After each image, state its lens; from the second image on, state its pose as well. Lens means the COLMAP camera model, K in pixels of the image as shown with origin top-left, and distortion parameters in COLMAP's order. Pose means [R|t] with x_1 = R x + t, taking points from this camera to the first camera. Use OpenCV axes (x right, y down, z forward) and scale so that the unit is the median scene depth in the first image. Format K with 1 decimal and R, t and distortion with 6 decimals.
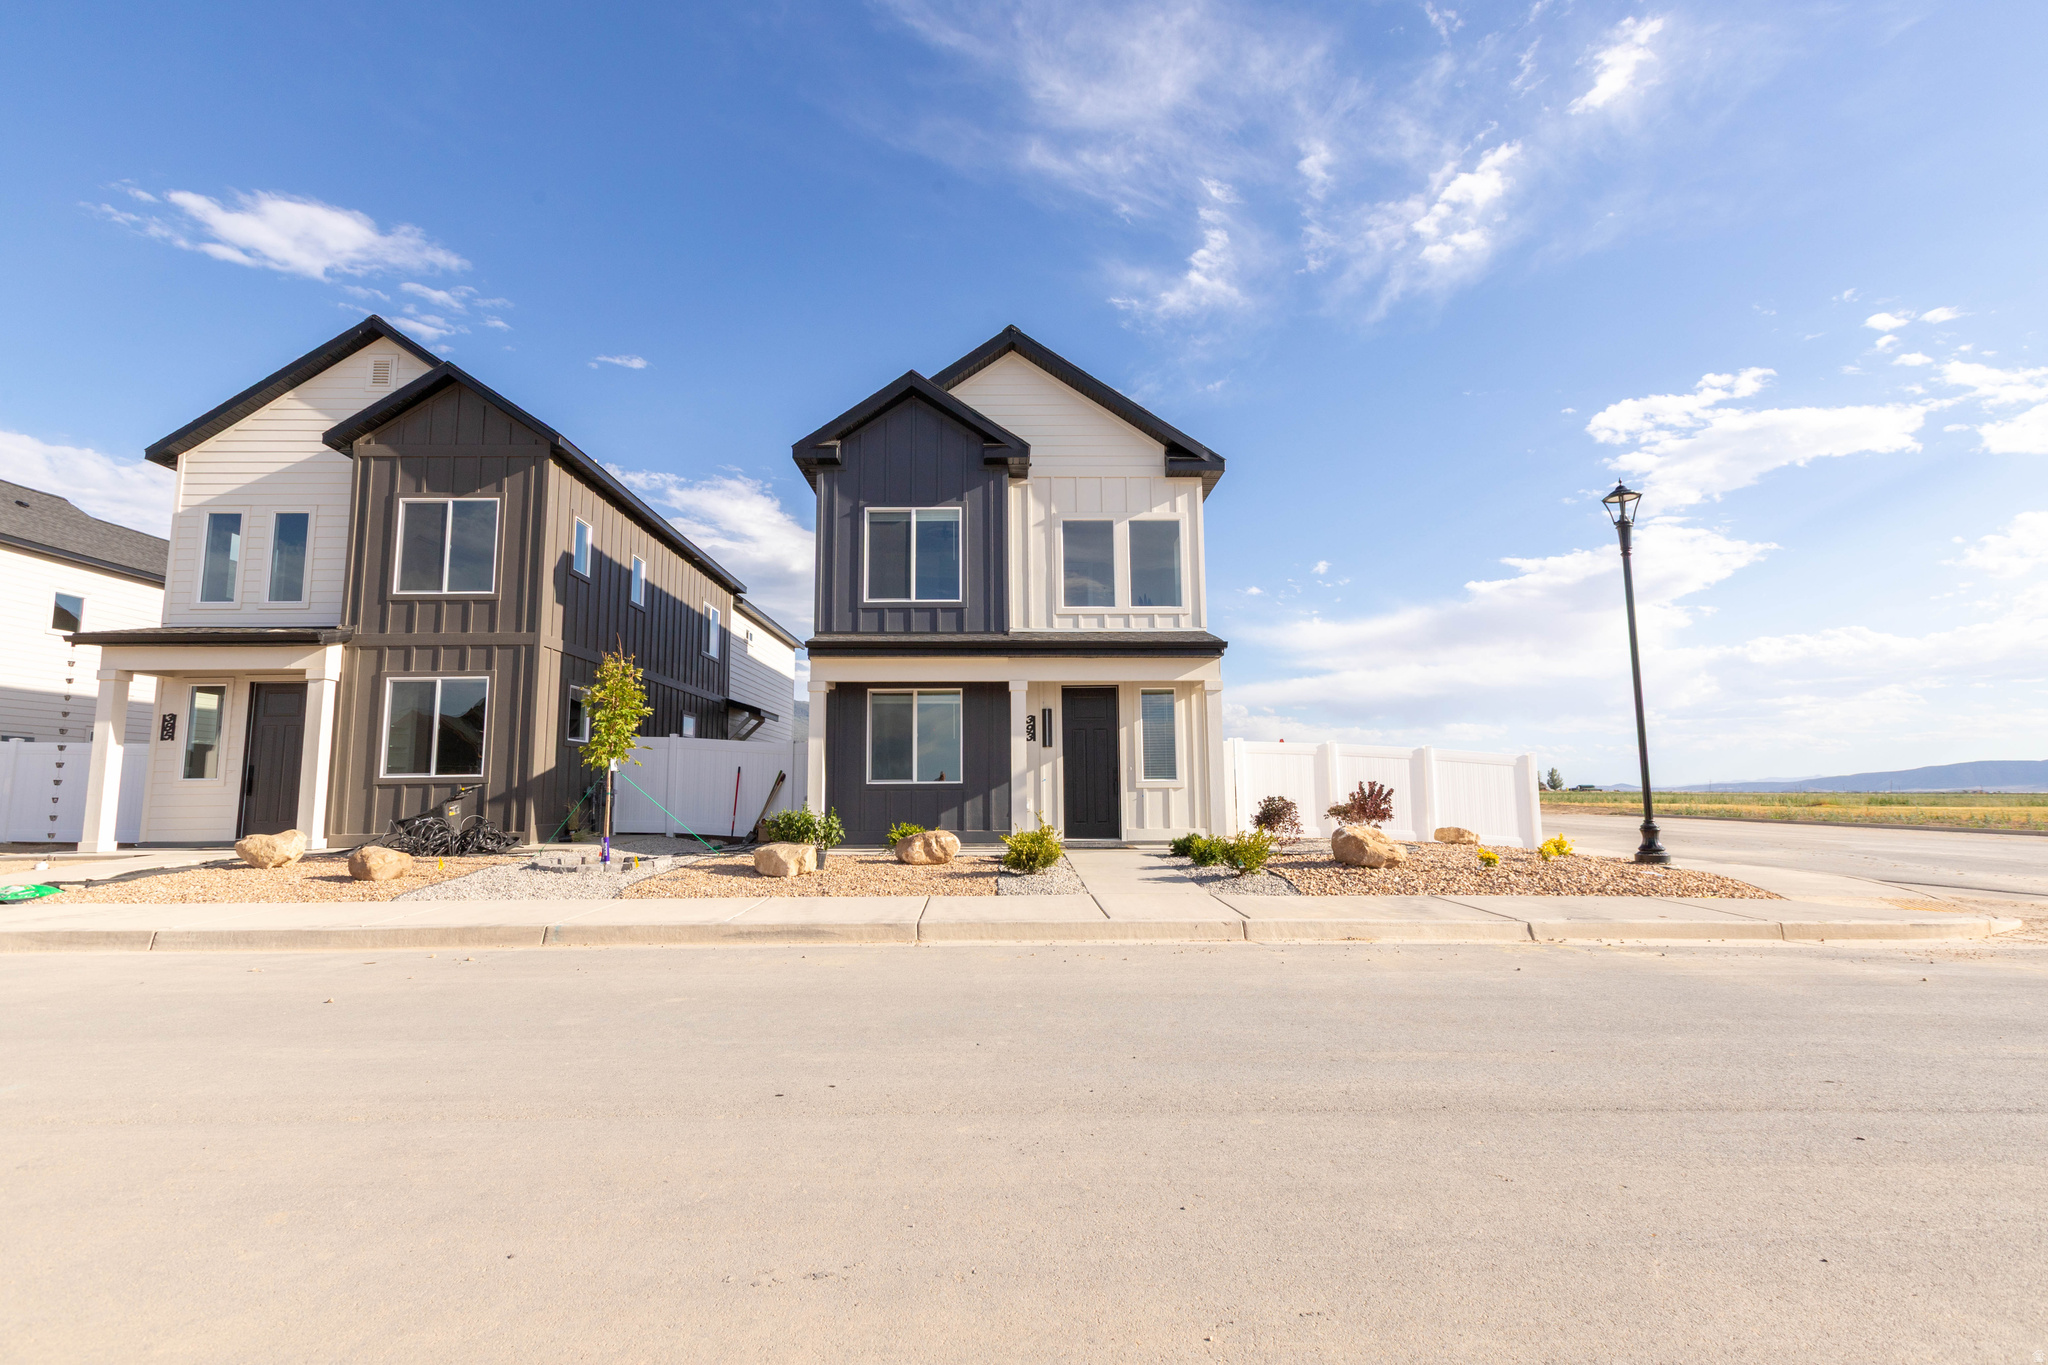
lens RADIAL K [[892.6, 0, 1025.6], [0, 892.6, 693.1], [0, 0, 1]] dist [0.007398, 0.001041]
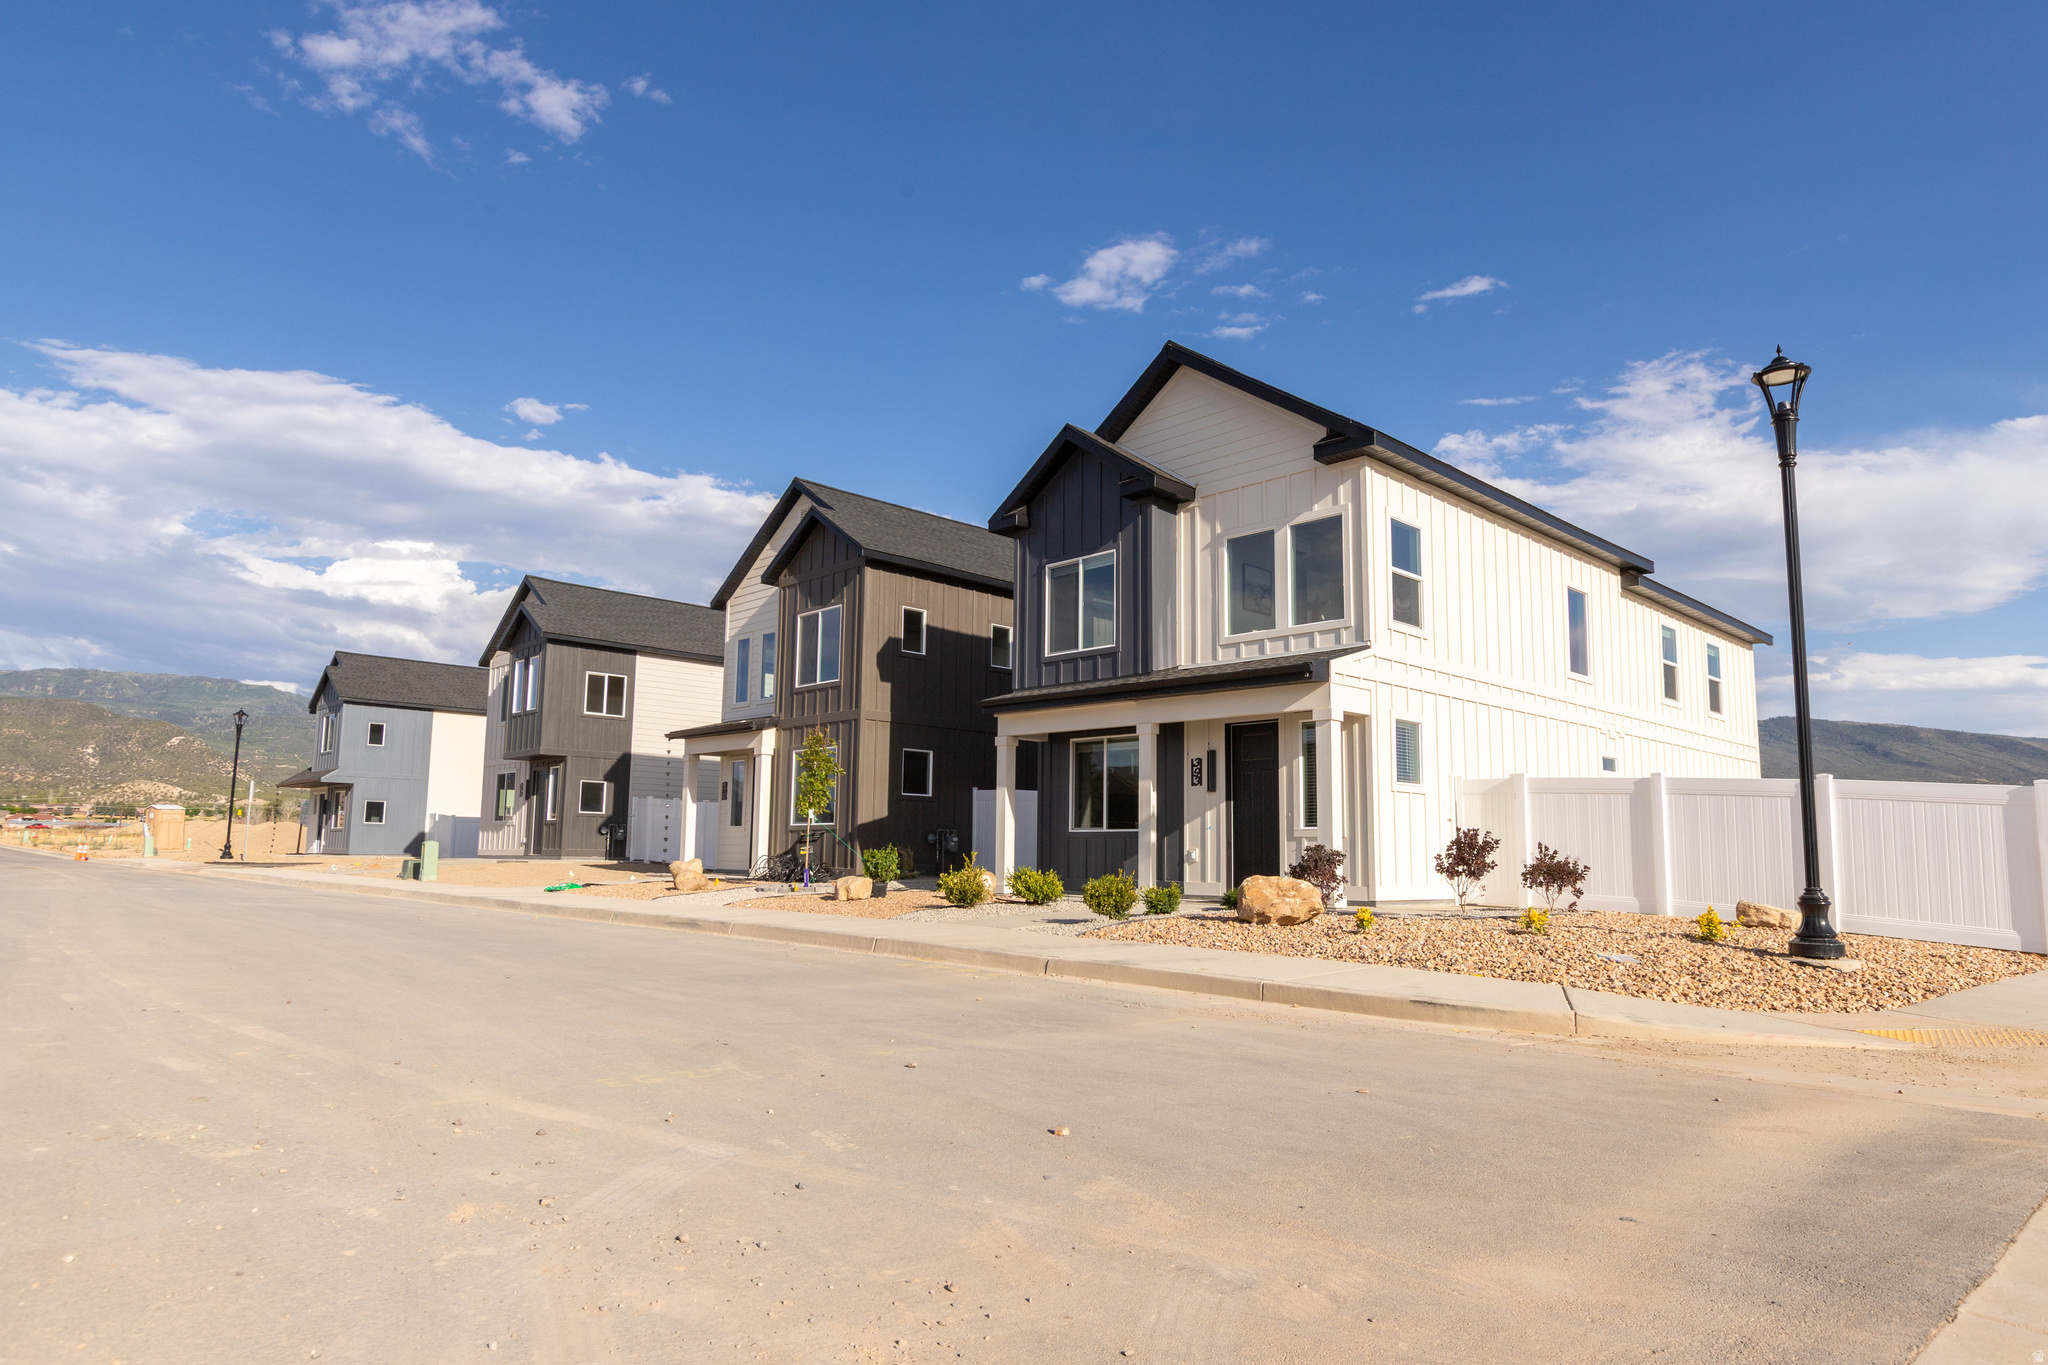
lens RADIAL K [[1257.1, 0, 1016.2], [0, 1257.1, 685.1], [0, 0, 1]] dist [0.039577, 0.000243]
pose [[0.660147, -0.083502, -0.746481, 0.854677], [0.062278, 0.996465, -0.056390, 0.011283], [0.748550, -0.009264, 0.663013, 0.002947]]
